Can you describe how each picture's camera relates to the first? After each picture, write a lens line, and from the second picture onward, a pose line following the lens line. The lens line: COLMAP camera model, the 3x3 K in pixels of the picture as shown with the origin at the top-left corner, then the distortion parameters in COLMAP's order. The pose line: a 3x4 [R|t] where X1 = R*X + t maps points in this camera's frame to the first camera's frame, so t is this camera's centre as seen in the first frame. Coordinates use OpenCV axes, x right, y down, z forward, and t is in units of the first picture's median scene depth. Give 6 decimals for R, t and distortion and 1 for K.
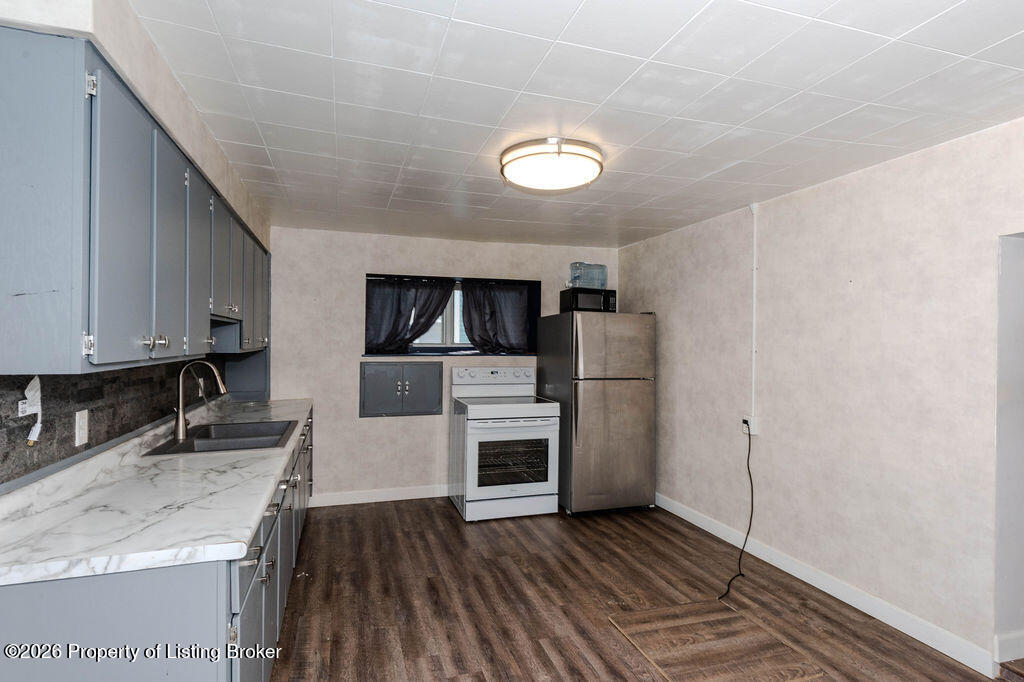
lens RADIAL K [[526.0, 0, 511.4], [0, 526.0, 340.9], [0, 0, 1]] dist [0.010247, -0.000125]
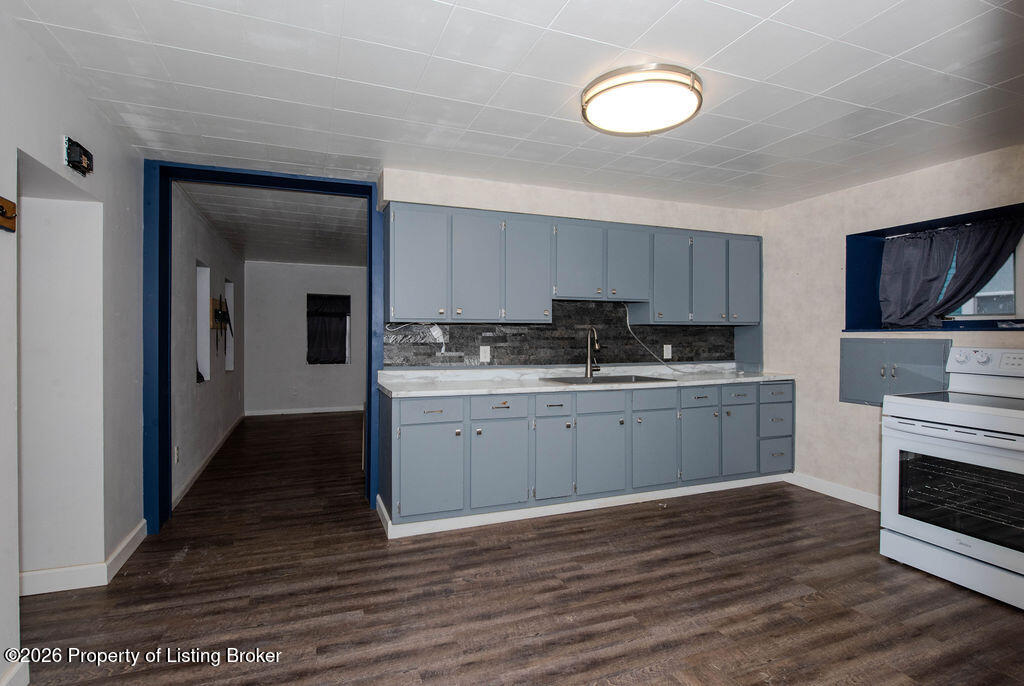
lens RADIAL K [[497.9, 0, 508.9], [0, 497.9, 339.1], [0, 0, 1]] dist [-0.001194, -0.001982]
pose [[0.071660, 0.006041, -0.997411, 0.719460], [-0.001561, 0.999981, 0.005945, 0.054219], [0.997428, 0.001131, 0.071668, 0.563109]]
